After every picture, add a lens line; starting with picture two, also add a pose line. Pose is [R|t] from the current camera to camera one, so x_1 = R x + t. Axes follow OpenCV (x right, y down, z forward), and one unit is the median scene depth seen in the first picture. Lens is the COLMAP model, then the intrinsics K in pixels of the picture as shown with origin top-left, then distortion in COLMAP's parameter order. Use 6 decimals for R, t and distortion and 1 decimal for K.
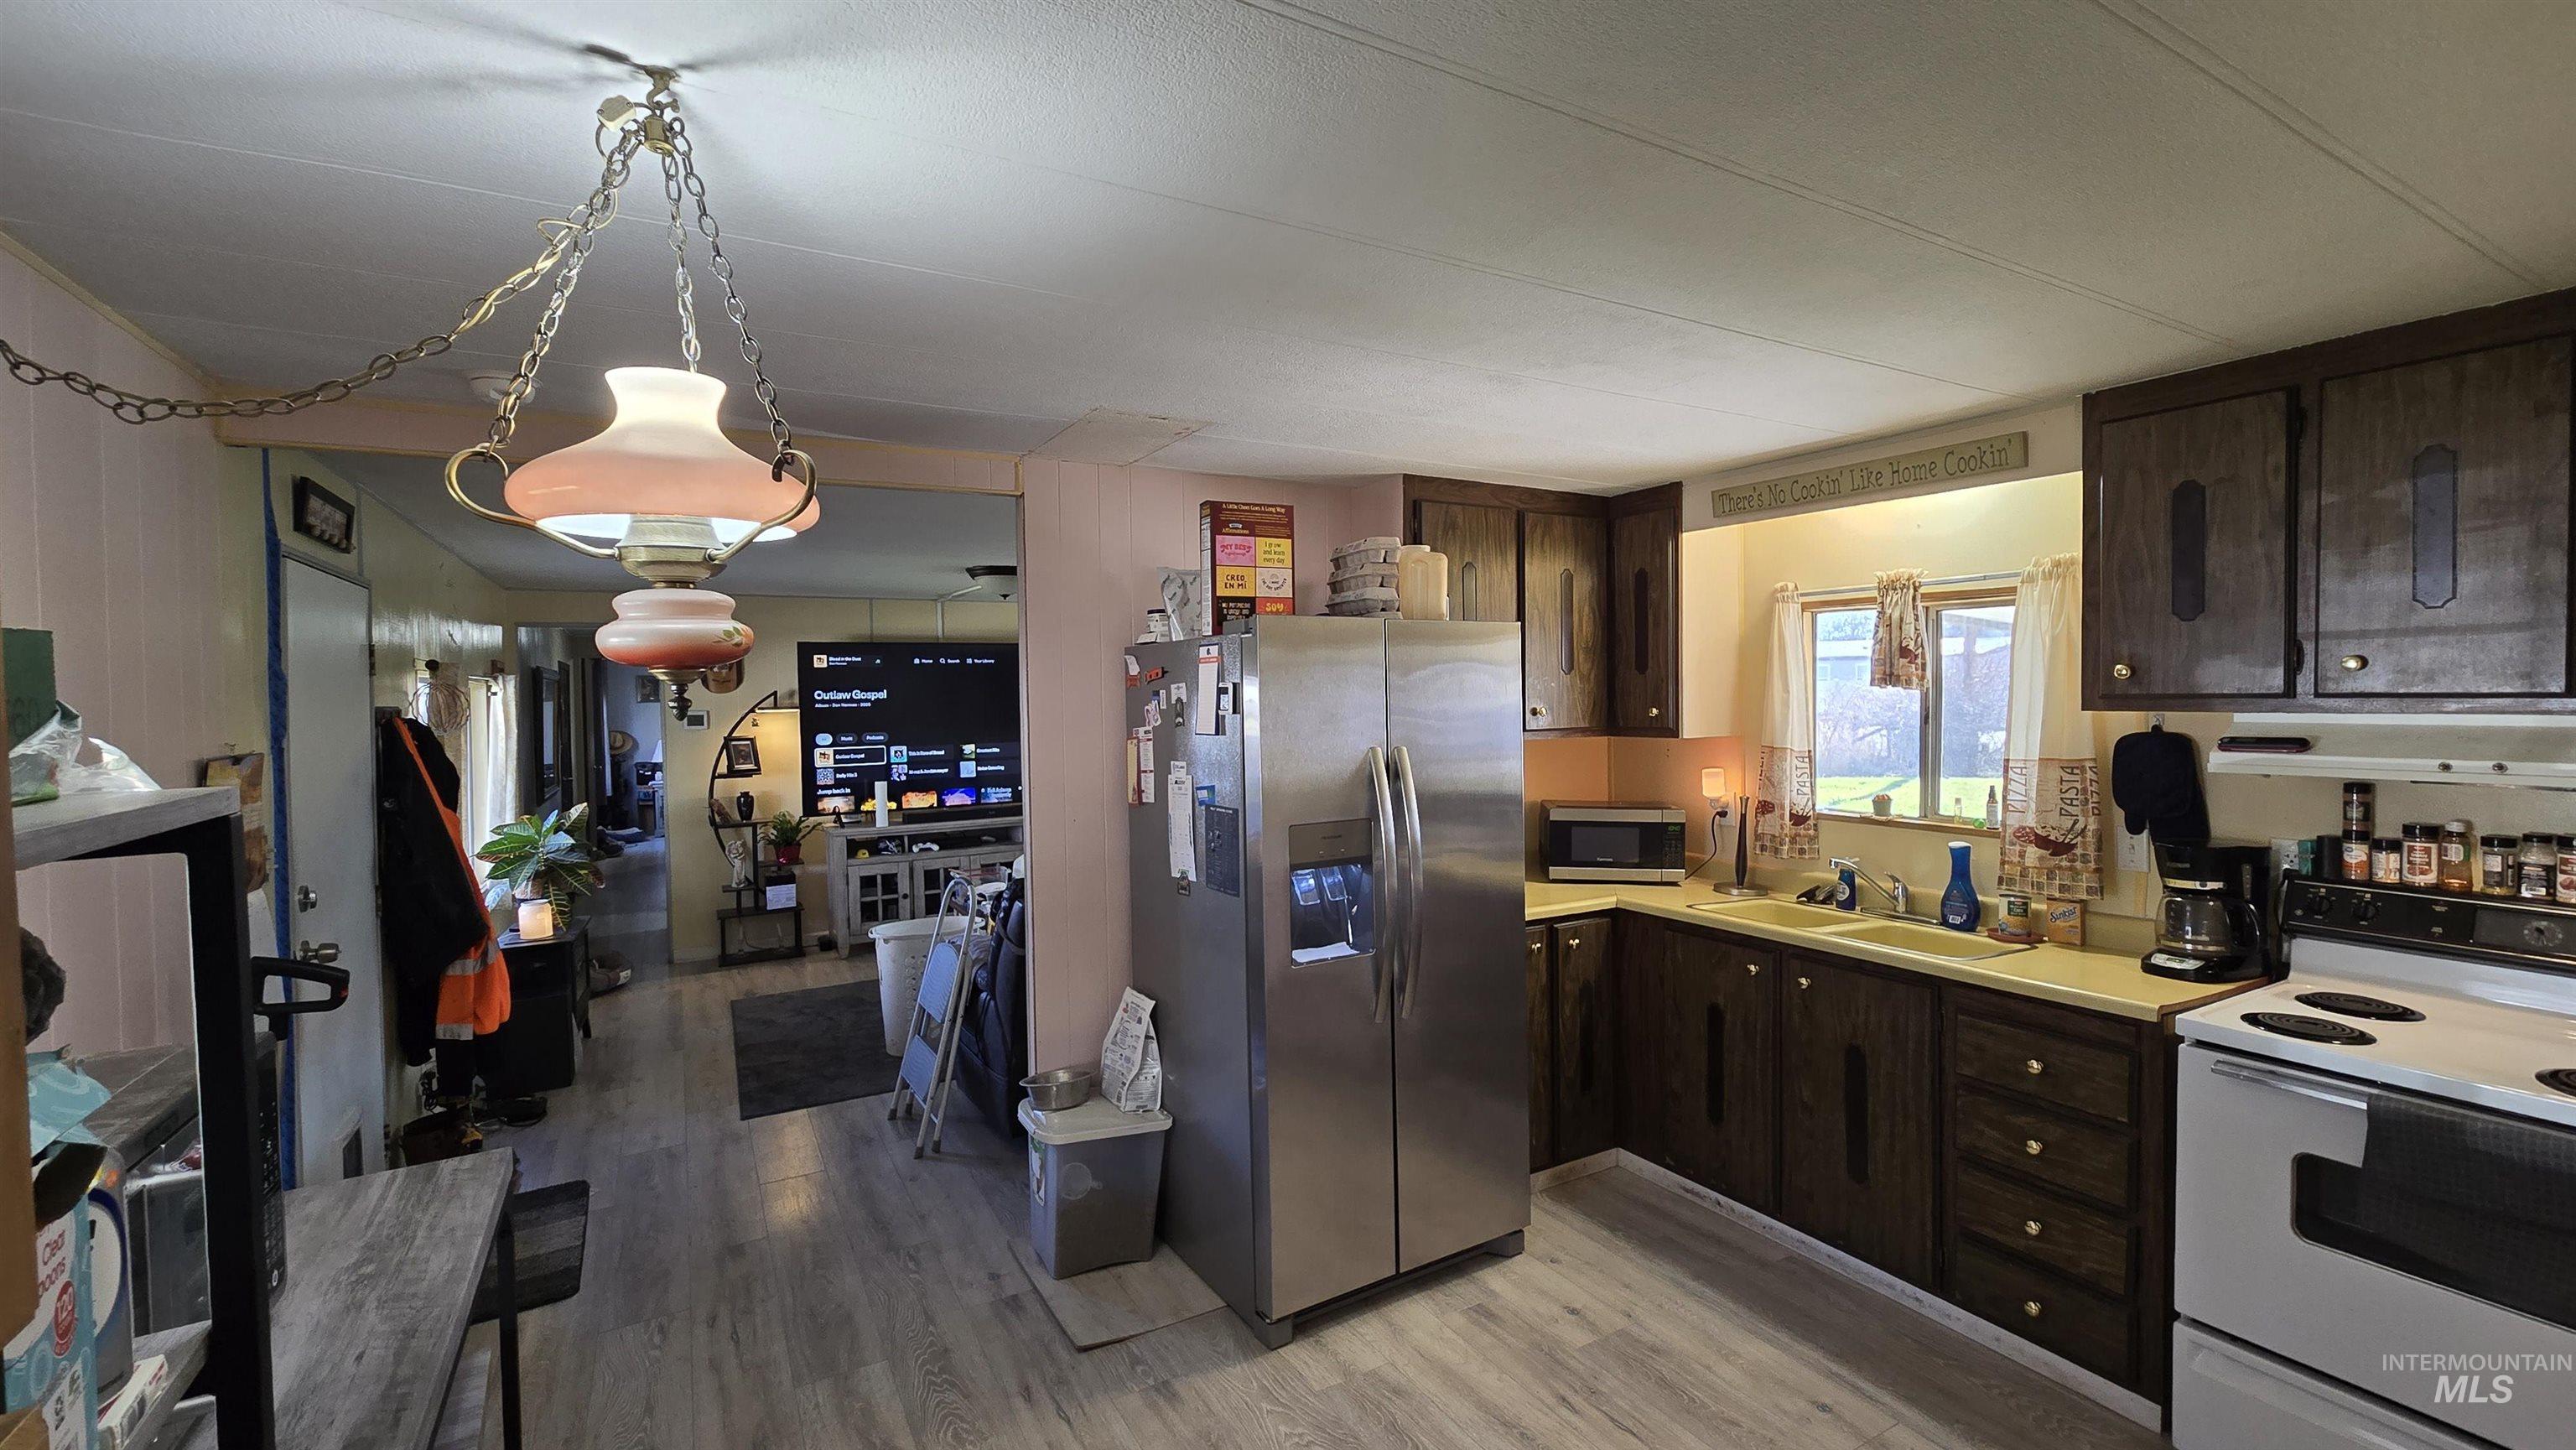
lens RADIAL K [[1059.6, 0, 1285.9], [0, 1059.6, 718.6], [0, 0, 1]] dist [0.000012, 0.001091]
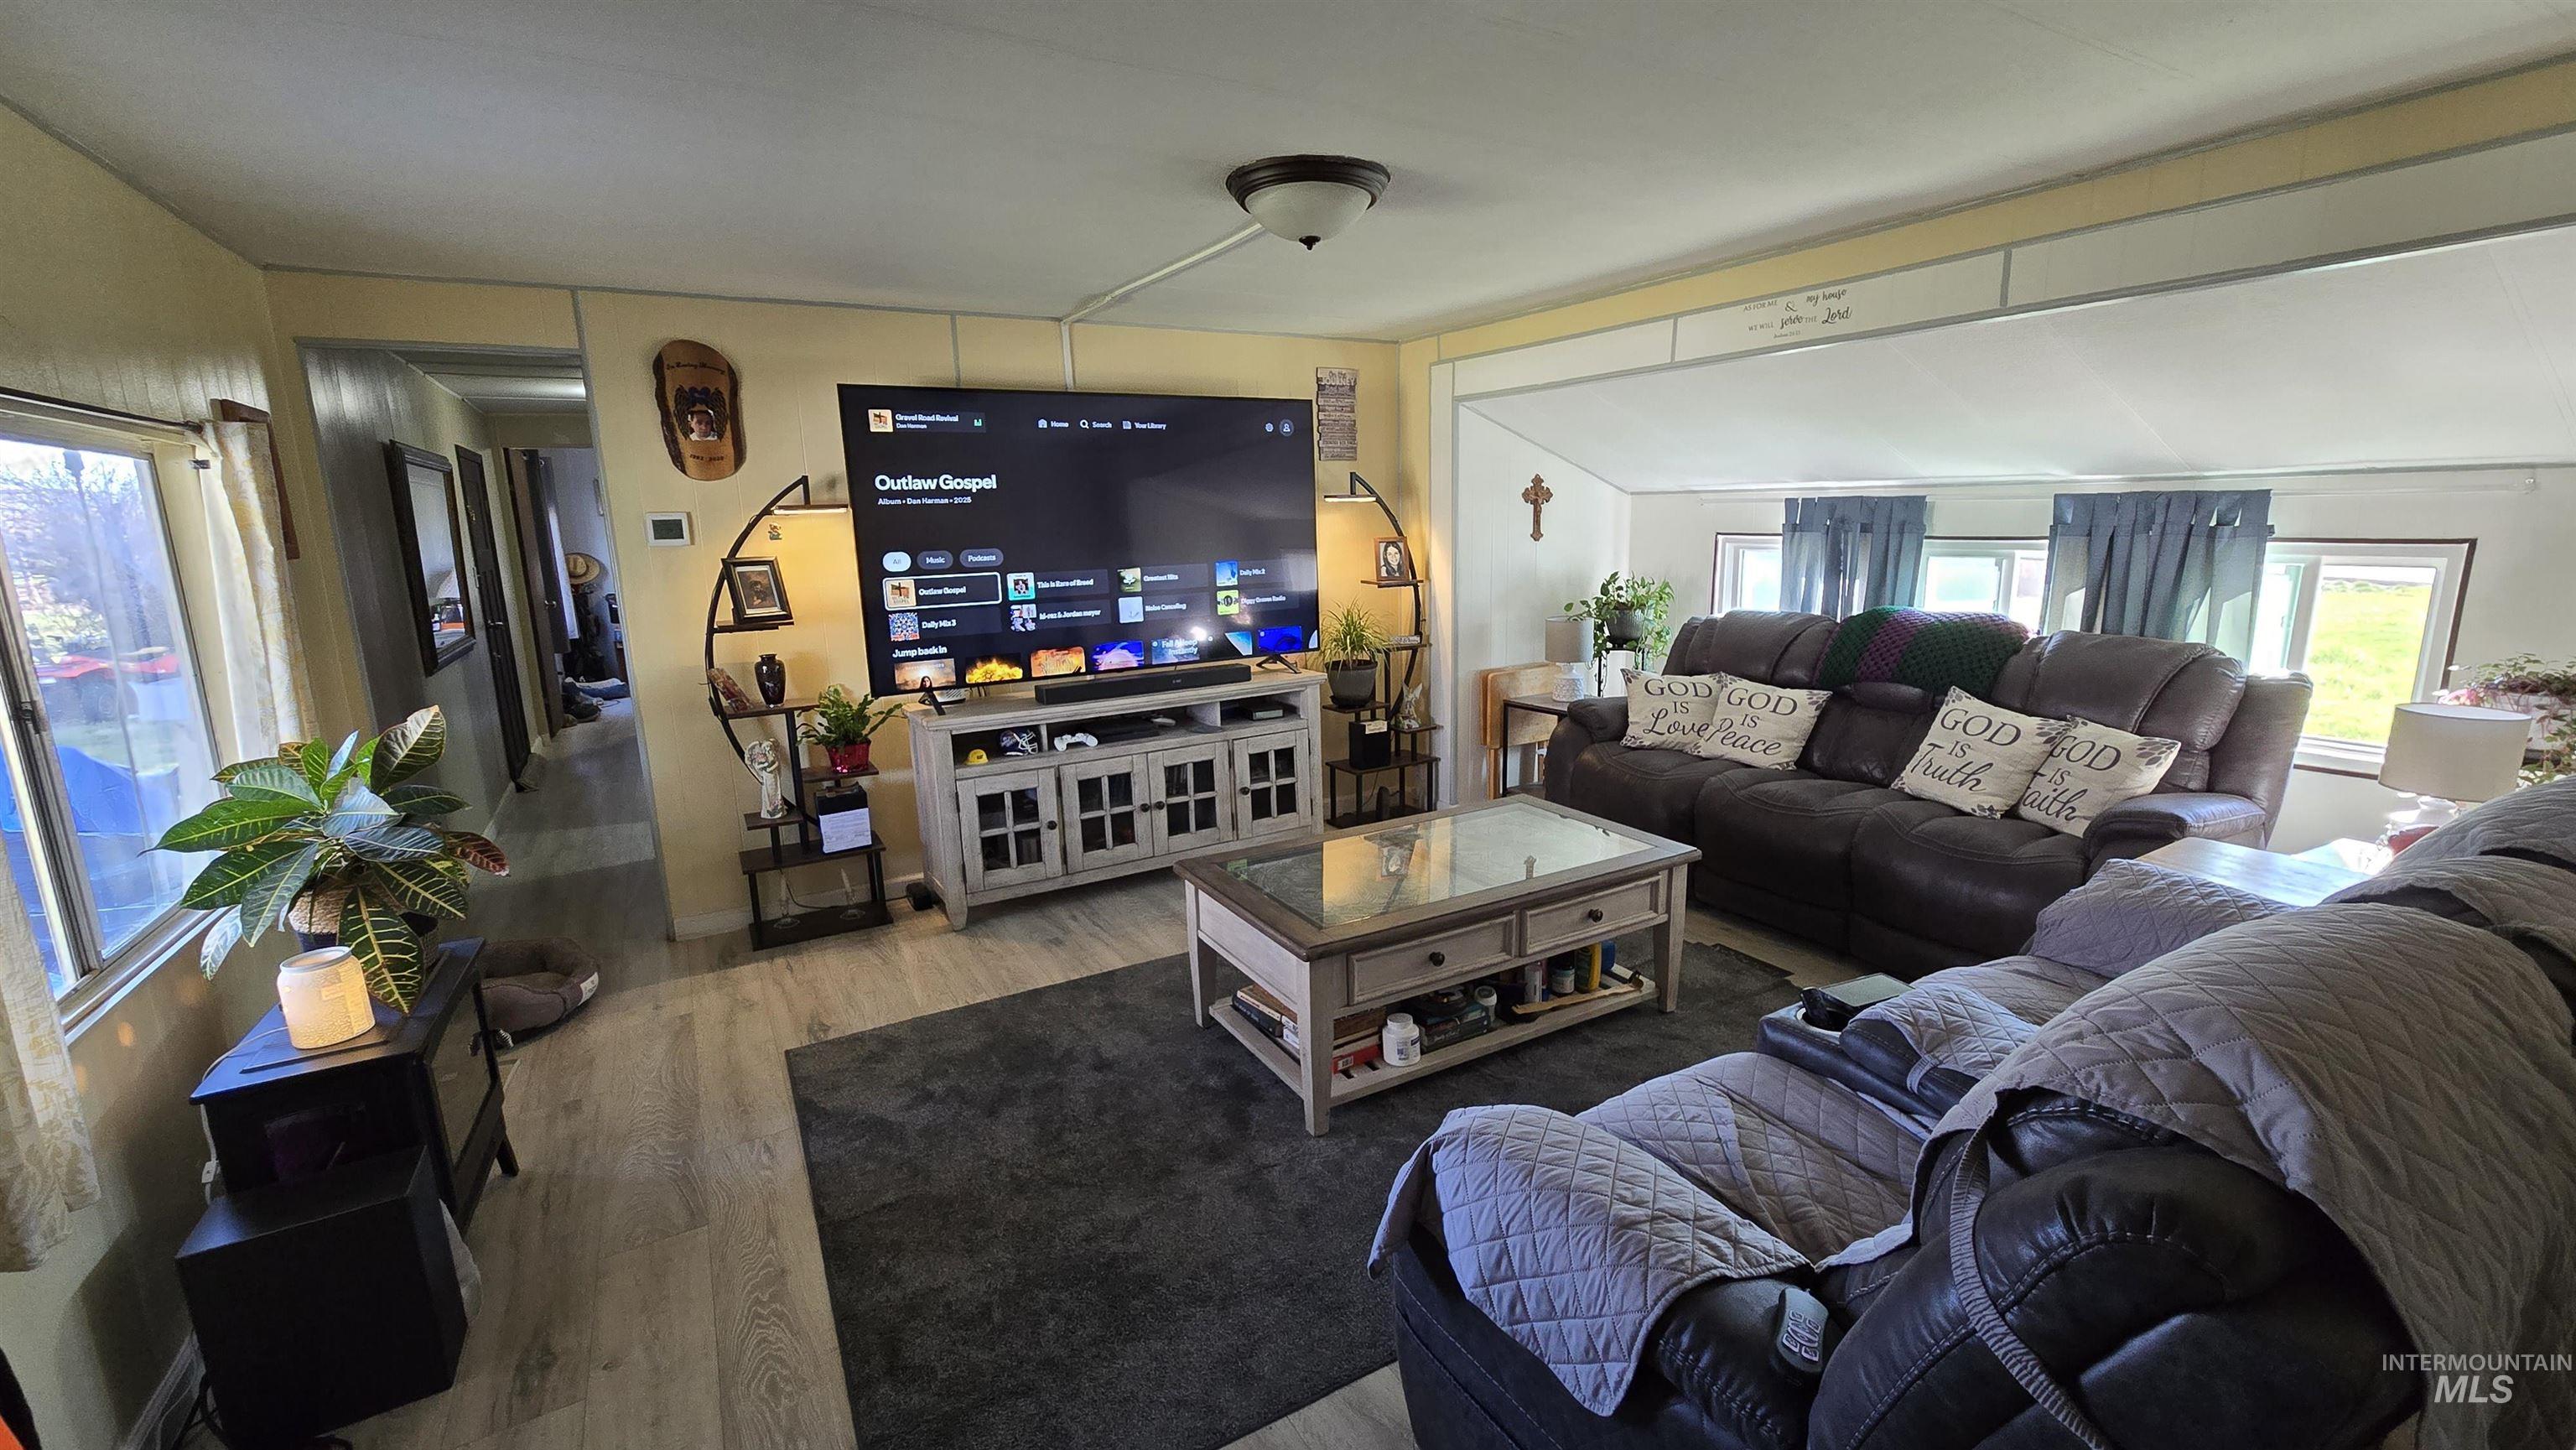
lens RADIAL K [[1059.6, 0, 1301.4], [0, 1059.6, 724.7], [0, 0, 1]] dist [0.000012, 0.001091]
pose [[0.999927, -0.008106, 0.008919, -0.502355], [0.006419, 0.984524, 0.175130, 0.016404], [-0.010201, -0.175060, 0.984505, 0.940529]]
